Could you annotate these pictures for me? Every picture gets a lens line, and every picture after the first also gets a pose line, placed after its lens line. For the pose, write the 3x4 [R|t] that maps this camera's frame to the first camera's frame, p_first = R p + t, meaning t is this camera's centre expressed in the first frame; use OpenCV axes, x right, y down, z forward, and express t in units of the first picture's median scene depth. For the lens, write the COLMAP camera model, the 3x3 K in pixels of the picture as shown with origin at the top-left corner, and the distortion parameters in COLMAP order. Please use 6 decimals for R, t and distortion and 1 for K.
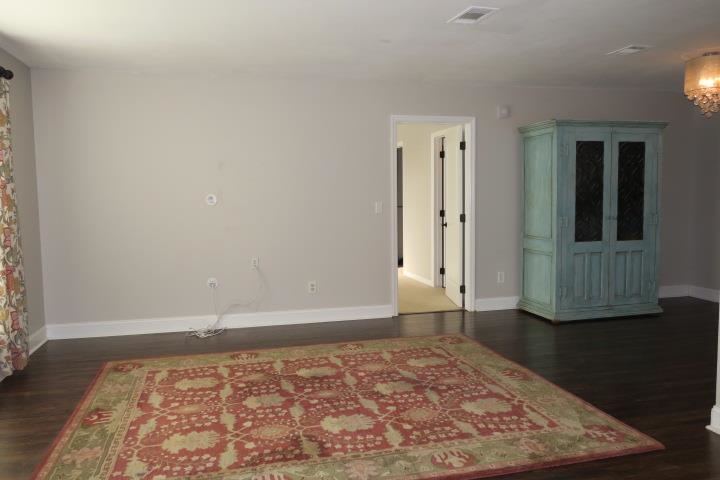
lens RADIAL K [[563.4, 0, 361.0], [0, 563.4, 242.2], [0, 0, 1]] dist [-0.001992, -0.002082]
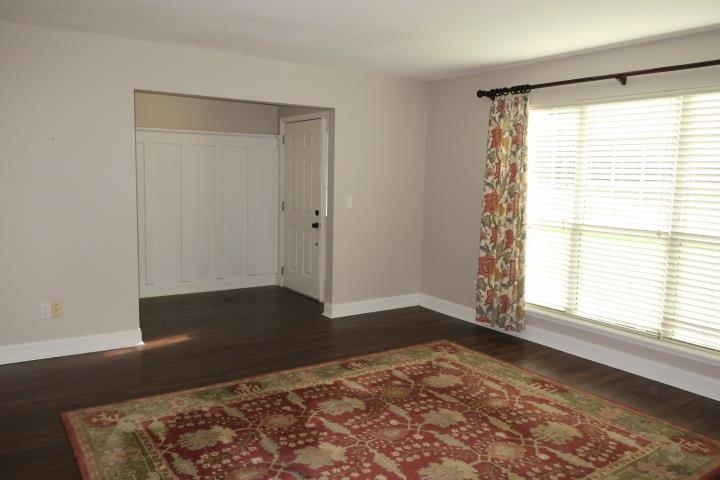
lens RADIAL K [[563.4, 0, 363.3], [0, 563.4, 242.5], [0, 0, 1]] dist [-0.001992, -0.002082]
pose [[-0.938631, 0.029312, -0.343676, 0.298206], [-0.043300, 0.978487, 0.201713, -0.211125], [0.342195, 0.204216, -0.917169, 1.913785]]
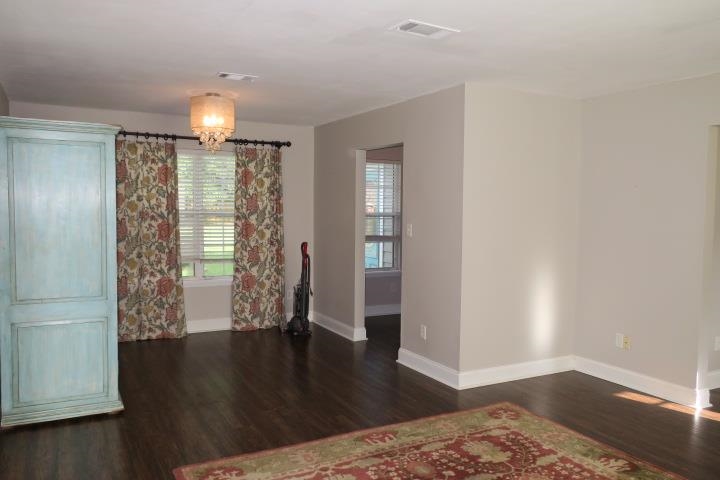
lens RADIAL K [[563.4, 0, 364.4], [0, 563.4, 238.7], [0, 0, 1]] dist [-0.001992, -0.002082]
pose [[-0.247436, -0.040712, 0.968049, -0.692154], [0.074536, 0.995356, 0.060912, -0.162303], [-0.966033, 0.087227, -0.243252, 1.469120]]
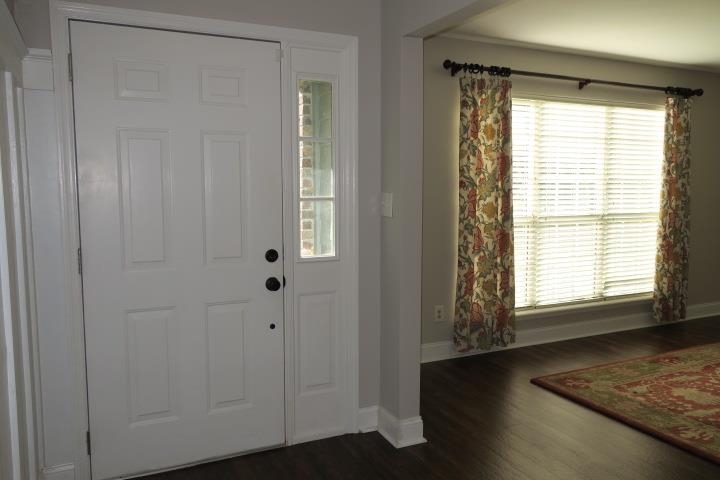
lens RADIAL K [[563.4, 0, 362.8], [0, 563.4, 242.1], [0, 0, 1]] dist [-0.001992, -0.002082]
pose [[0.197912, 0.108690, -0.974175, 0.638157], [-0.082633, 0.992146, 0.093908, -0.026496], [0.976731, 0.061914, 0.205339, 0.025829]]
